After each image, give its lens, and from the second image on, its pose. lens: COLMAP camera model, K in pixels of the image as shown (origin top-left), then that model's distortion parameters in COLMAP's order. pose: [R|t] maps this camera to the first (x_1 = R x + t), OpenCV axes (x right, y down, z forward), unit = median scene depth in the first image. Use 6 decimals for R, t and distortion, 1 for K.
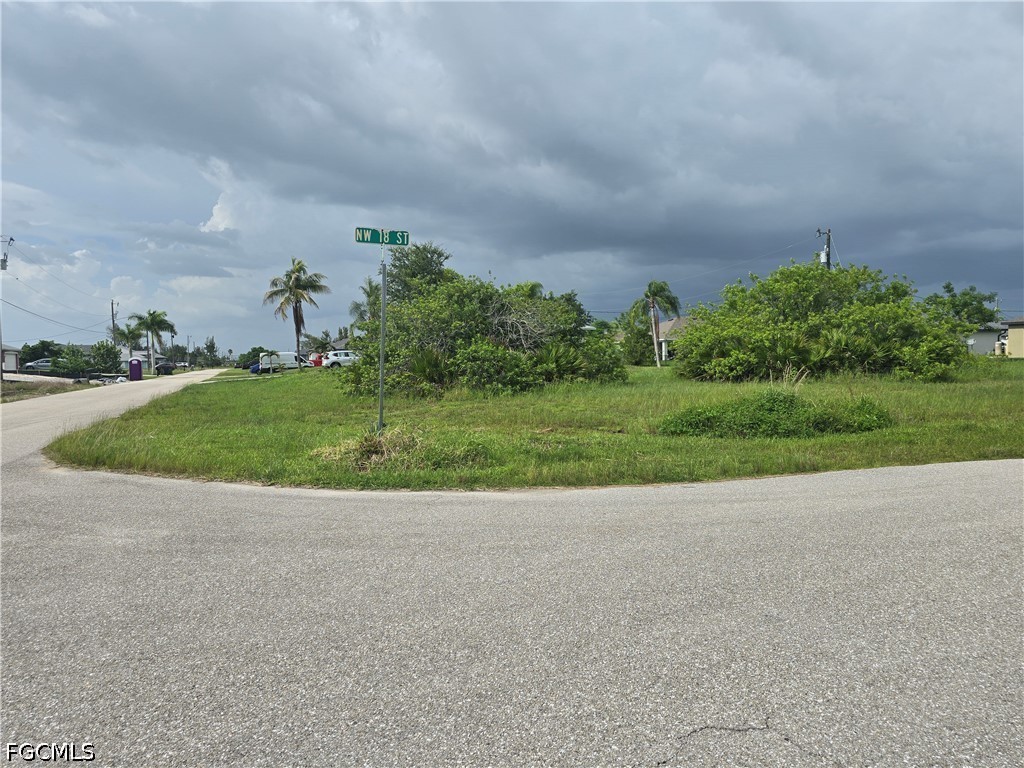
lens RADIAL K [[742.0, 0, 491.3], [0, 742.0, 390.1], [0, 0, 1]] dist [0.071398, -0.069960]
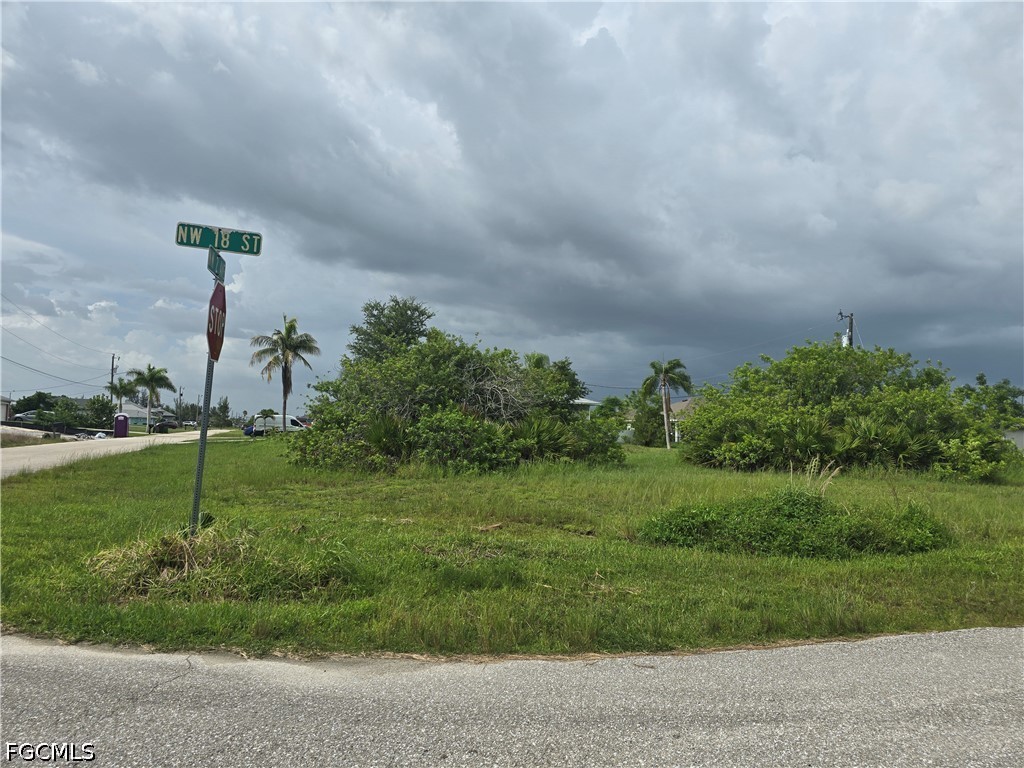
lens RADIAL K [[742.0, 0, 504.1], [0, 742.0, 389.0], [0, 0, 1]] dist [0.071398, -0.069960]
pose [[0.998851, 0.047246, -0.008068, 0.041852], [-0.047815, 0.993885, -0.099531, -0.005038], [0.003317, 0.099803, 0.995002, 0.113257]]
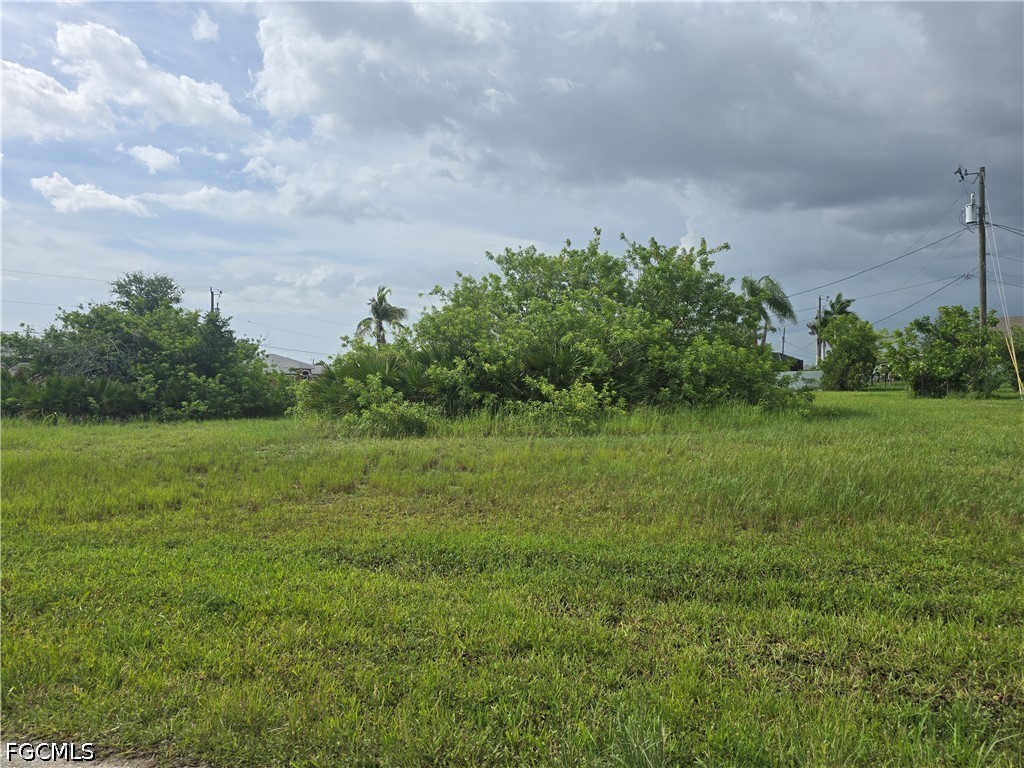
lens RADIAL K [[742.0, 0, 524.2], [0, 742.0, 382.7], [0, 0, 1]] dist [0.071398, -0.069960]
pose [[0.742267, 0.002684, -0.670099, 0.676308], [-0.022923, 0.999508, -0.021388, -0.024333], [0.669712, 0.031236, 0.741963, 0.393435]]
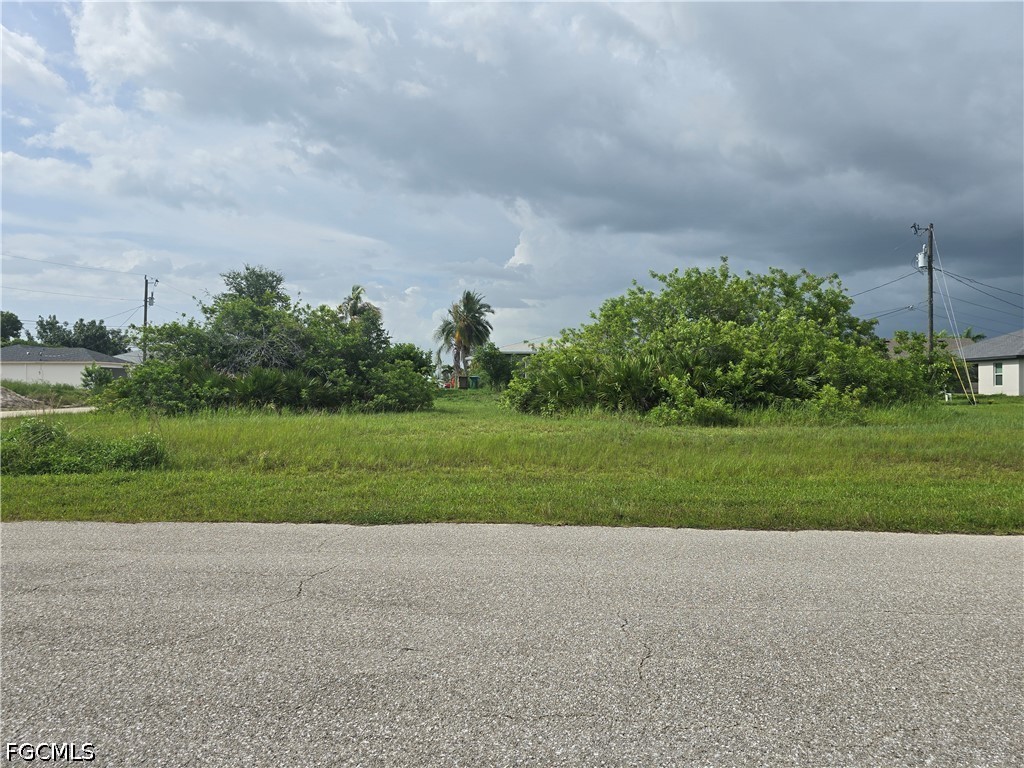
lens RADIAL K [[742.0, 0, 515.1], [0, 742.0, 377.9], [0, 0, 1]] dist [0.071398, -0.069960]
pose [[0.899304, 0.017153, -0.436988, 0.446059], [-0.040462, 0.998208, -0.044087, -0.006795], [0.435448, 0.057329, 0.898386, 0.162421]]
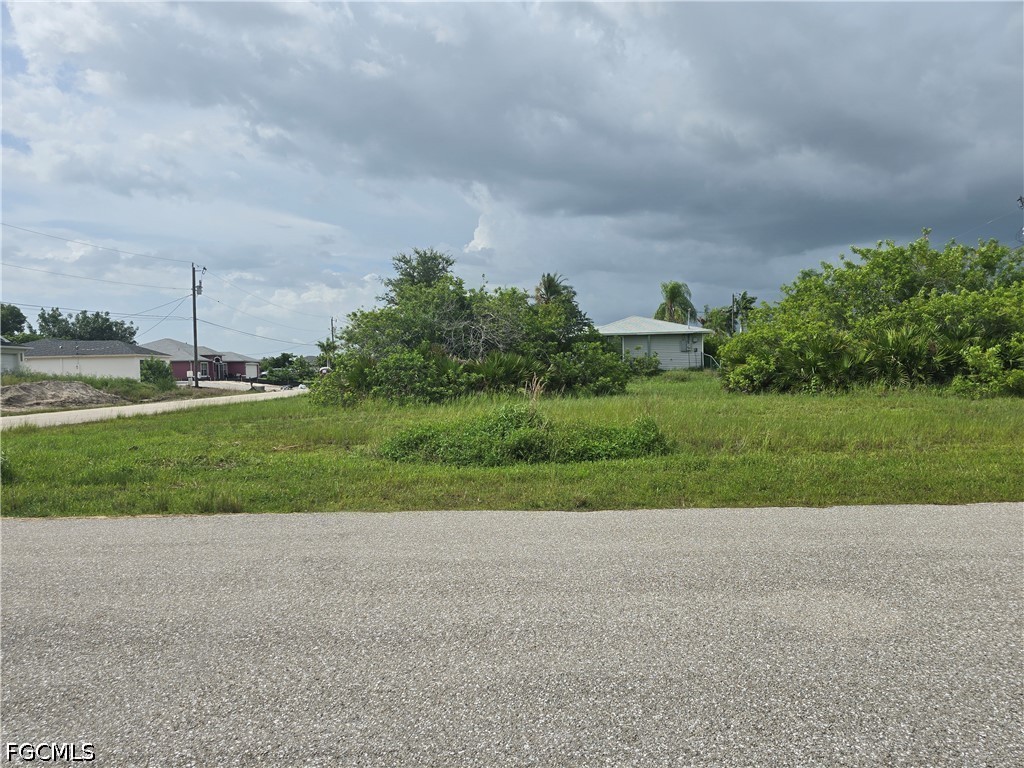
lens RADIAL K [[742.0, 0, 510.8], [0, 742.0, 384.8], [0, 0, 1]] dist [0.071398, -0.069960]
pose [[0.925365, 0.005183, -0.379041, 0.361194], [-0.012590, 0.999775, -0.017066, -0.003457], [0.378868, 0.020565, 0.925222, 0.132506]]
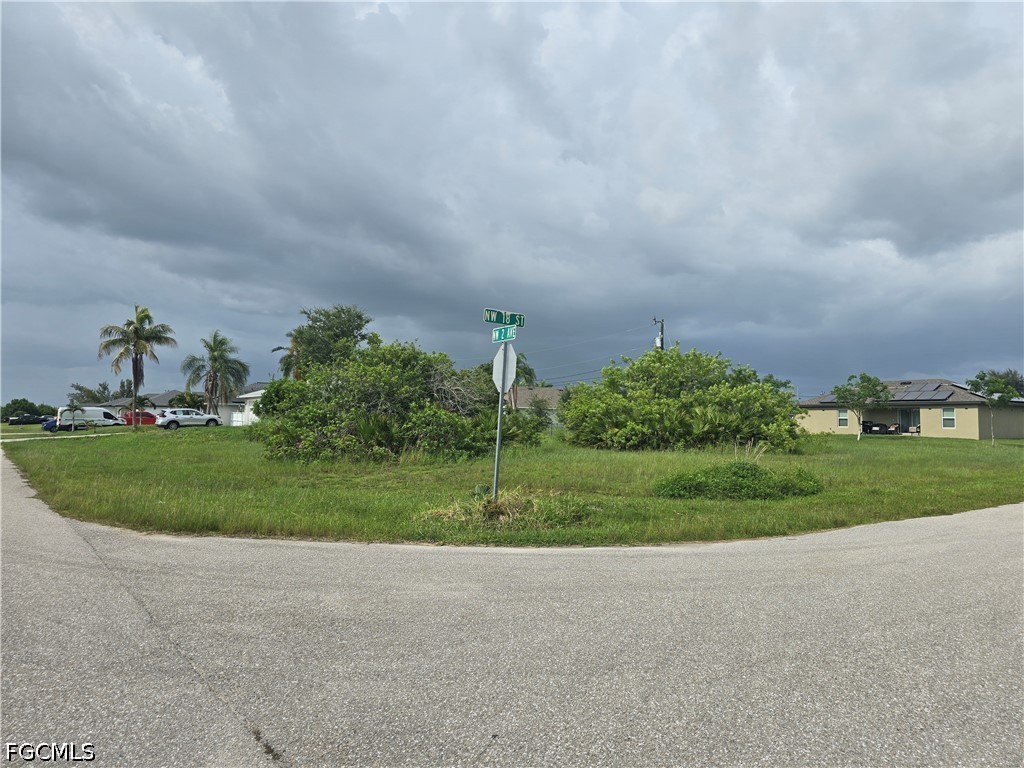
lens RADIAL K [[742.0, 0, 542.4], [0, 742.0, 378.3], [0, 0, 1]] dist [0.071398, -0.069960]
pose [[0.947462, 0.048678, 0.316143, -0.148687], [-0.016217, 0.994392, -0.104507, -0.000119], [-0.319457, 0.093890, 0.942938, -0.020962]]
